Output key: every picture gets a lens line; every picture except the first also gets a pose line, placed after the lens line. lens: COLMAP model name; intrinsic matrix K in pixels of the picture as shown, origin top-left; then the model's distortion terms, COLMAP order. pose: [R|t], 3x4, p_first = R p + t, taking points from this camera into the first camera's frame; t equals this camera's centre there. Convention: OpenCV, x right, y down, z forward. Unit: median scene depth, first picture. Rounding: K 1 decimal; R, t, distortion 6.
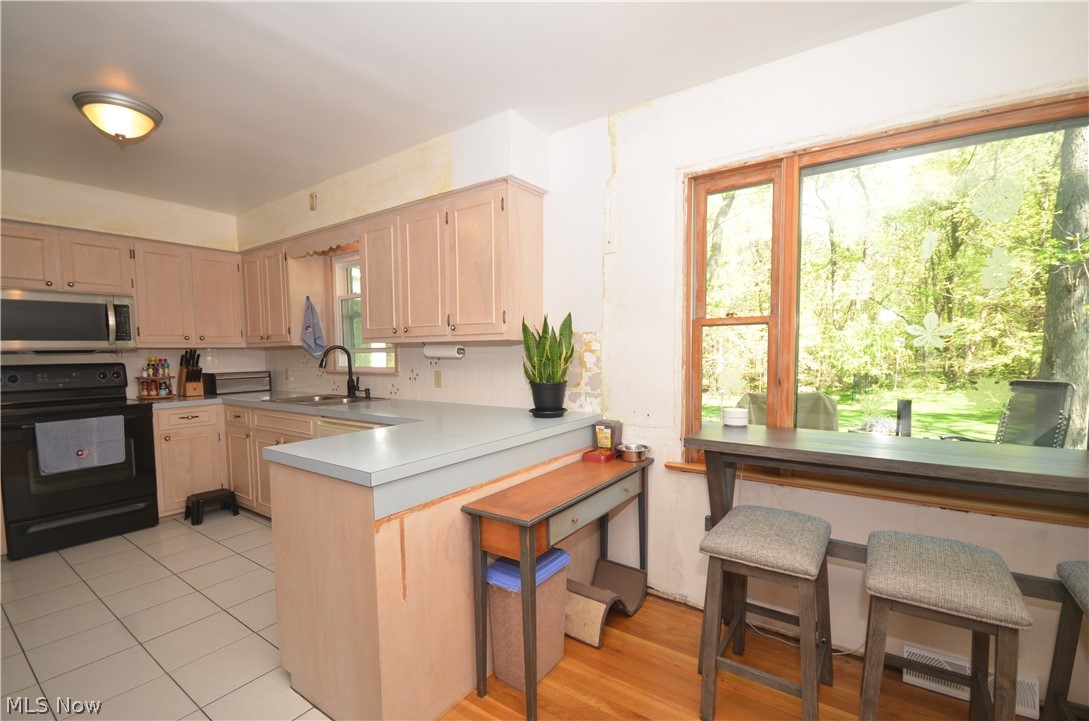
lens RADIAL K [[476.6, 0, 542.0], [0, 476.6, 378.8], [0, 0, 1]] dist [0.020584, -0.017190]
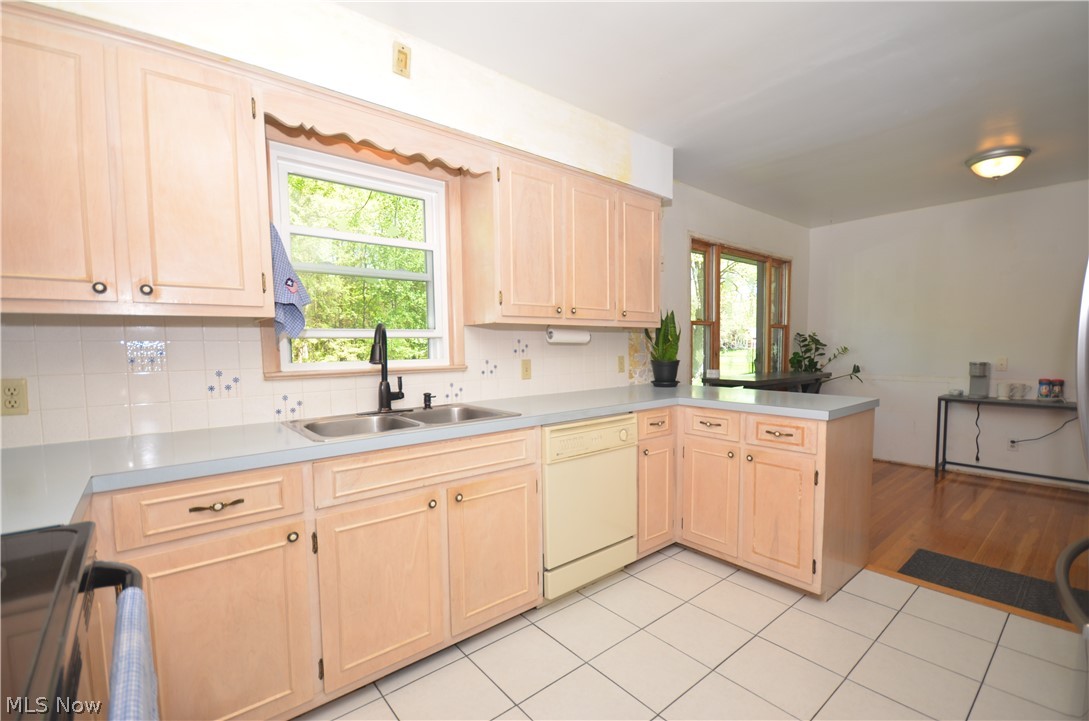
lens RADIAL K [[476.6, 0, 542.0], [0, 476.6, 378.8], [0, 0, 1]] dist [0.020584, -0.017190]
pose [[0.254486, -0.058900, 0.965281, -0.962879], [0.064542, 0.996953, 0.043817, -0.017553], [-0.964920, 0.051150, 0.257512, 0.700162]]
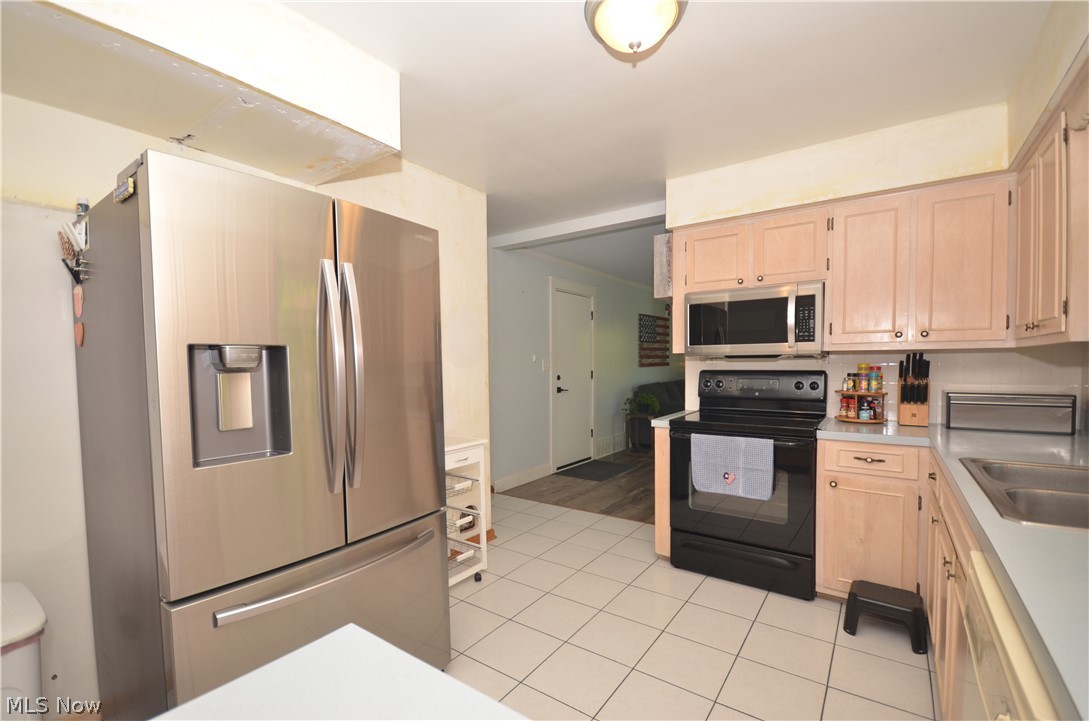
lens RADIAL K [[476.6, 0, 542.0], [0, 476.6, 378.8], [0, 0, 1]] dist [0.020584, -0.017190]
pose [[-0.003810, 0.047829, -0.998848, -0.107373], [-0.049272, 0.997633, 0.047959, -0.037287], [0.998778, 0.049398, -0.001445, 0.585799]]
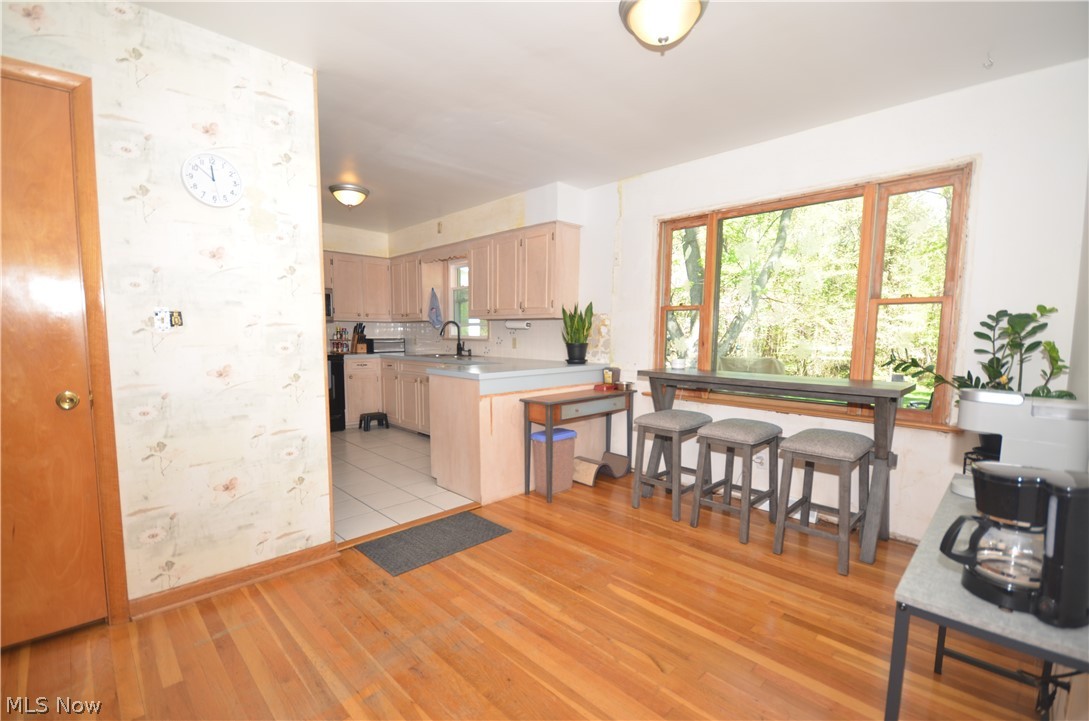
lens RADIAL K [[476.6, 0, 542.0], [0, 476.6, 378.8], [0, 0, 1]] dist [0.020584, -0.017190]
pose [[0.984019, 0.035845, -0.174418, 0.134166], [-0.029571, 0.998823, 0.038439, 0.050127], [0.175590, -0.032667, 0.983921, -0.473883]]
